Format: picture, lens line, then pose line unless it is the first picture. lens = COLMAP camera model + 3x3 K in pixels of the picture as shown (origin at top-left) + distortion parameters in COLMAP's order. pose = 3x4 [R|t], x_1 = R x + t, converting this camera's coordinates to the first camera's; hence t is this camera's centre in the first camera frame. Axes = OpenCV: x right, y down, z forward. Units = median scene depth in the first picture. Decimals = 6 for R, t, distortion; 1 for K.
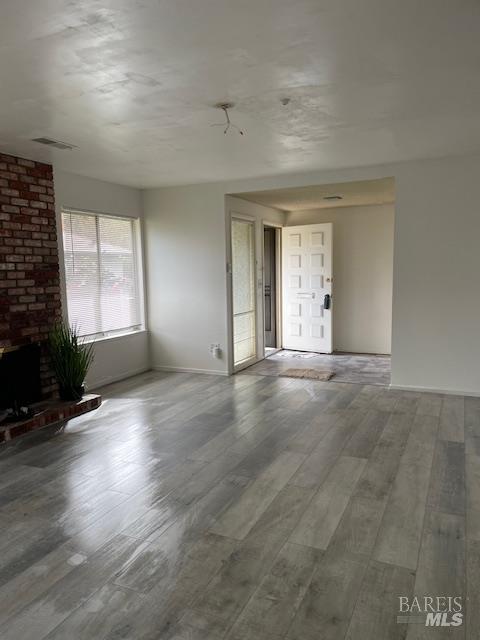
lens RADIAL K [[489.3, 0, 240.0], [0, 489.3, 320.0], [0, 0, 1]] dist [0.107680, -0.137088]
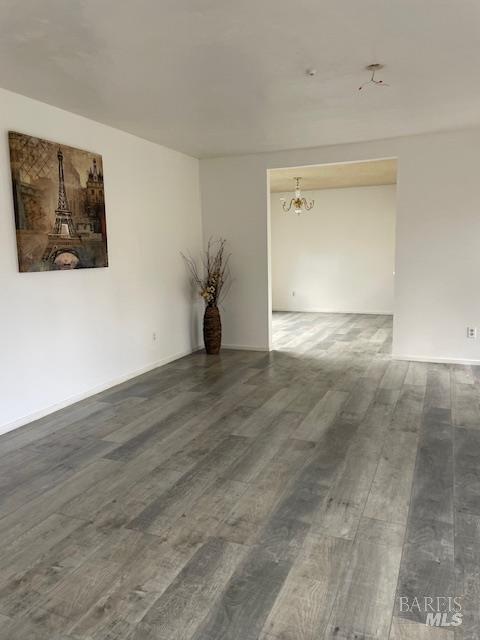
lens RADIAL K [[489.3, 0, 240.0], [0, 489.3, 320.0], [0, 0, 1]] dist [0.107680, -0.137088]
pose [[-0.999117, 0.038389, -0.017099, 0.190709], [0.032930, 0.967946, 0.248990, -0.144539], [0.026110, 0.248207, -0.968355, 1.465576]]
